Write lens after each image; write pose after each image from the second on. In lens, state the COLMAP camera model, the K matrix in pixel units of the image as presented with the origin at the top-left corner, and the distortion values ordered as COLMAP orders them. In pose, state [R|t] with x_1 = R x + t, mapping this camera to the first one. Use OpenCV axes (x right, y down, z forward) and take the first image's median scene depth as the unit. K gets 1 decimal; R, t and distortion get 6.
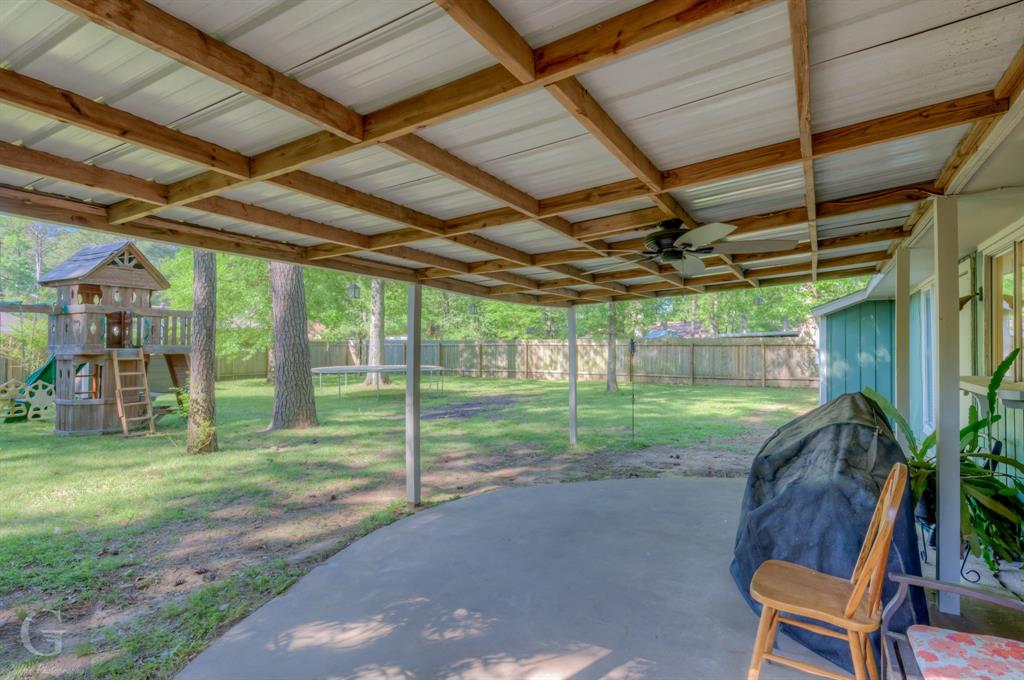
lens RADIAL K [[546.9, 0, 512.0], [0, 546.9, 340.0], [0, 0, 1]] dist [0.002891, 0.000575]
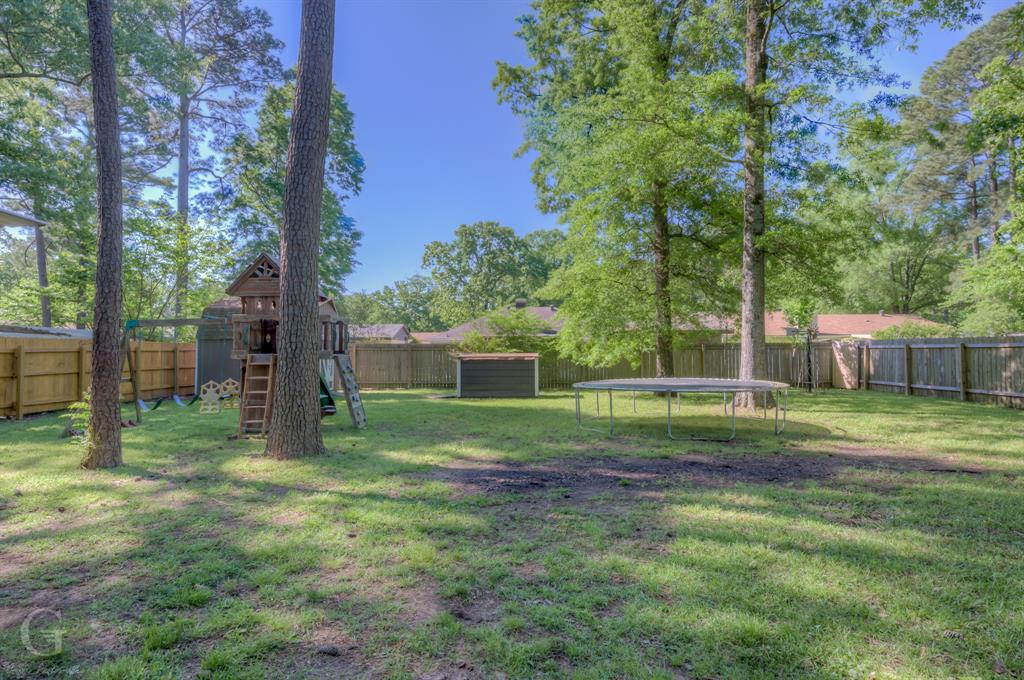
lens RADIAL K [[546.9, 0, 512.0], [0, 546.9, 340.0], [0, 0, 1]] dist [0.002891, 0.000575]
pose [[0.458532, -0.017578, -0.888504, 0.214867], [0.013063, 0.999830, -0.013039, 0.003835], [0.888582, -0.005627, 0.458684, 0.437714]]
